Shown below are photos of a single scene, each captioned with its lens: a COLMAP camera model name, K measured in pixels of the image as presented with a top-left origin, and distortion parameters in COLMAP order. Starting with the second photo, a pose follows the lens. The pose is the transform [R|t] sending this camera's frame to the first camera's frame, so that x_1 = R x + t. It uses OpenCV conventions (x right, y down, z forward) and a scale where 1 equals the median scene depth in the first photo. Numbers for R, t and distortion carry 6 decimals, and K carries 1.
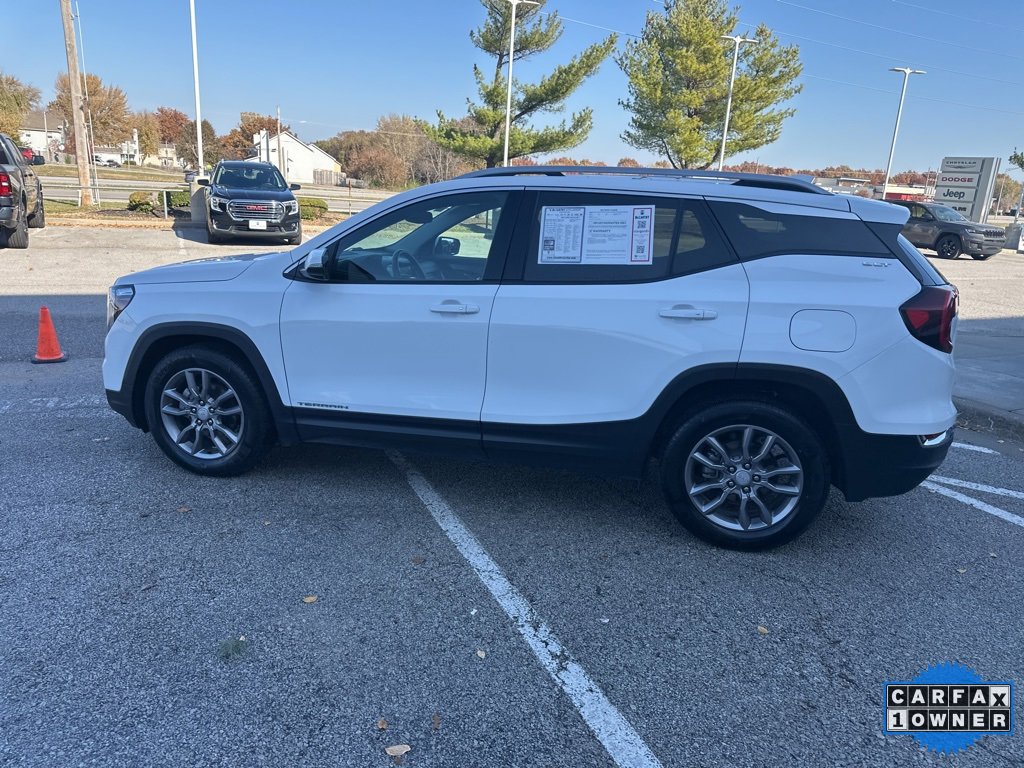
lens RADIAL K [[689.4, 0, 512.0], [0, 689.4, 384.0], [0, 0, 1]] dist [0.042647, -0.045959]
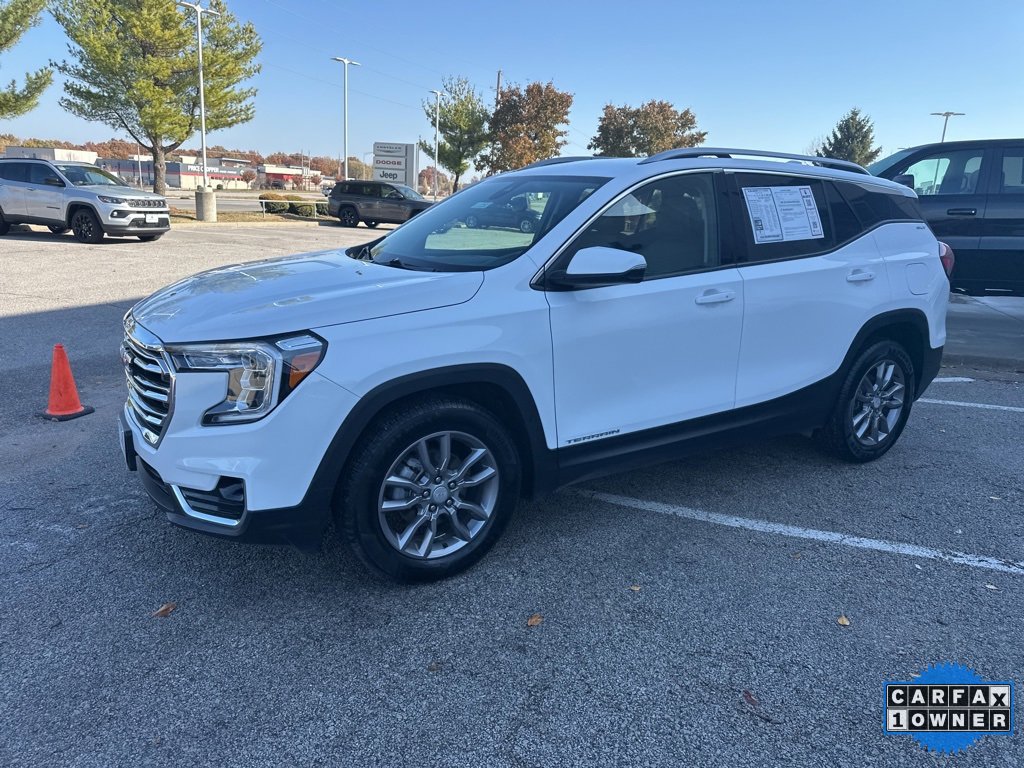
lens RADIAL K [[697.5, 0, 494.0], [0, 697.5, 387.2], [0, 0, 1]] dist [0.036020, -0.042330]
pose [[0.721603, -0.202637, 0.661988, -0.848012], [0.184519, 0.977910, 0.098206, -0.122429], [-0.667265, 0.051283, 0.743053, 0.432767]]
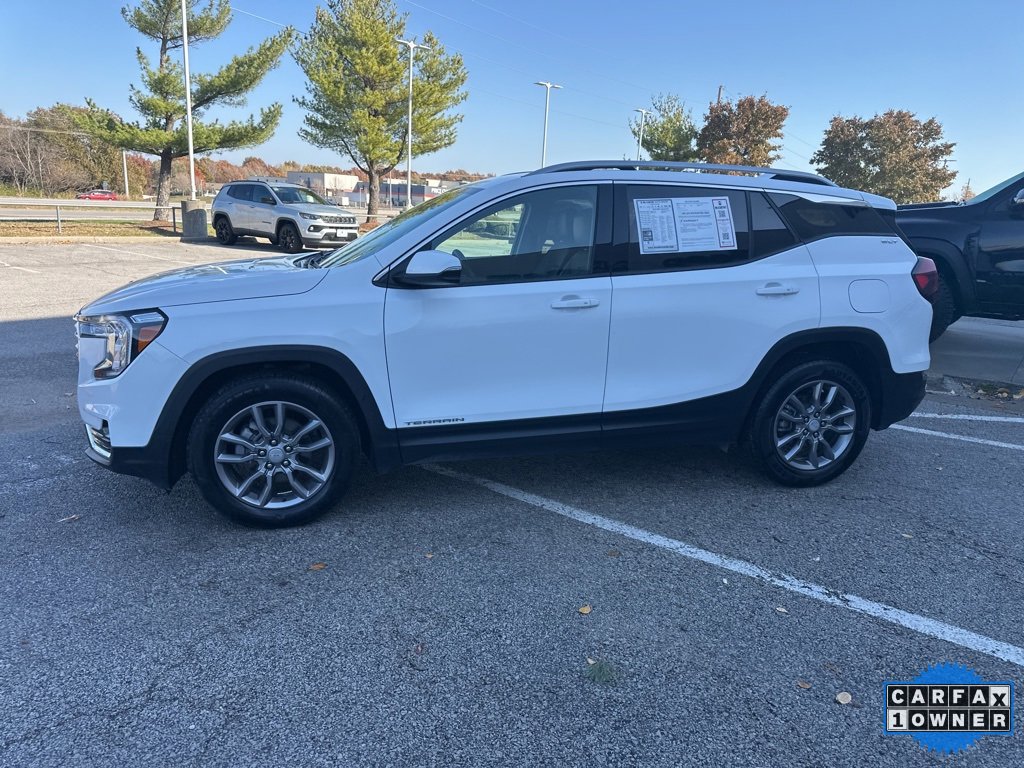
lens RADIAL K [[694.6, 0, 500.5], [0, 694.6, 392.6], [0, 0, 1]] dist [0.030901, -0.035879]
pose [[0.891362, -0.131100, 0.433919, -0.556325], [0.127457, 0.991130, 0.037625, -0.028394], [-0.435003, 0.021768, 0.900166, 0.128345]]
